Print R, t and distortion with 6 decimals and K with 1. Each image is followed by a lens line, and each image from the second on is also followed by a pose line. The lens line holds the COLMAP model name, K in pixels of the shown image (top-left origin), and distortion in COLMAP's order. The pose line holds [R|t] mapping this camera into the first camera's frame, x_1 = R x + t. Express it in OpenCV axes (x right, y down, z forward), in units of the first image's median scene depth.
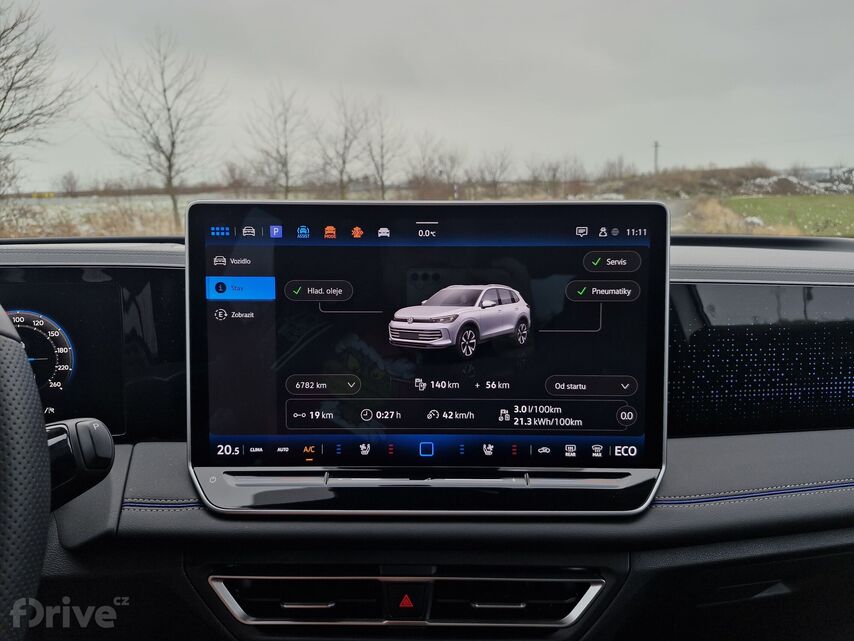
lens RADIAL K [[577.7, 0, 427.0], [0, 577.7, 320.5], [0, 0, 1]] dist [0.004183, -0.001849]
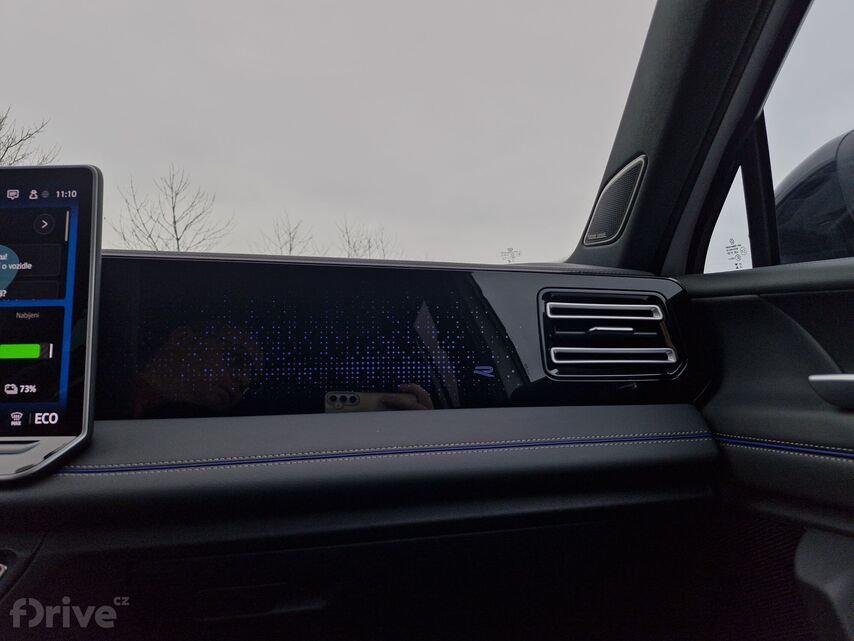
lens RADIAL K [[566.5, 0, 427.0], [0, 566.5, 320.5], [0, 0, 1]] dist [-0.000744, -0.002007]
pose [[0.999846, -0.017170, 0.003727, 0.917135], [0.017569, 0.979381, -0.201254, 0.254710], [-0.000195, 0.201289, 0.979532, 0.071199]]
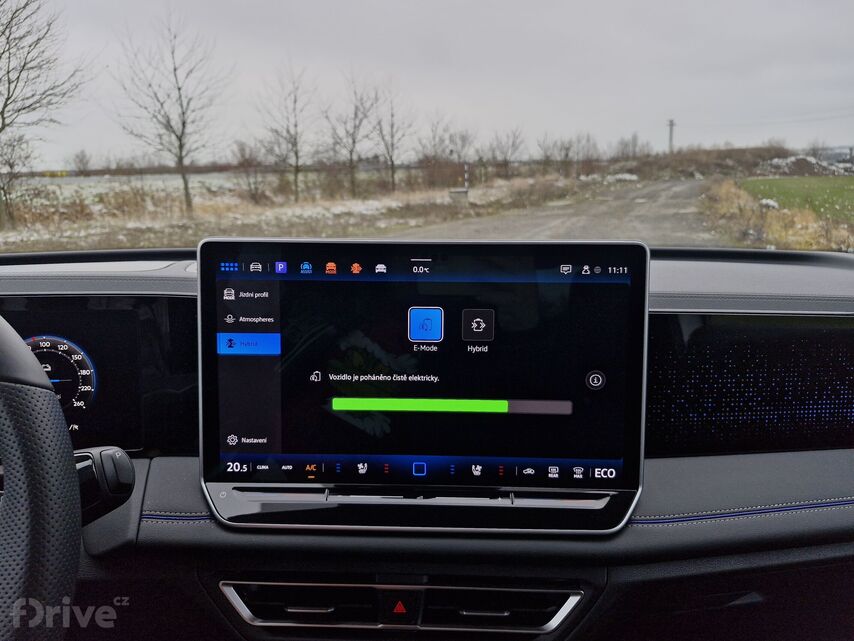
lens RADIAL K [[577.0, 0, 423.9], [0, 577.0, 318.4], [0, 0, 1]] dist [0.004194, -0.000798]
pose [[0.999749, 0.008351, -0.020809, 0.026550], [-0.007738, 0.999539, 0.029365, -0.086386], [0.021045, -0.029197, 0.999352, -0.066379]]
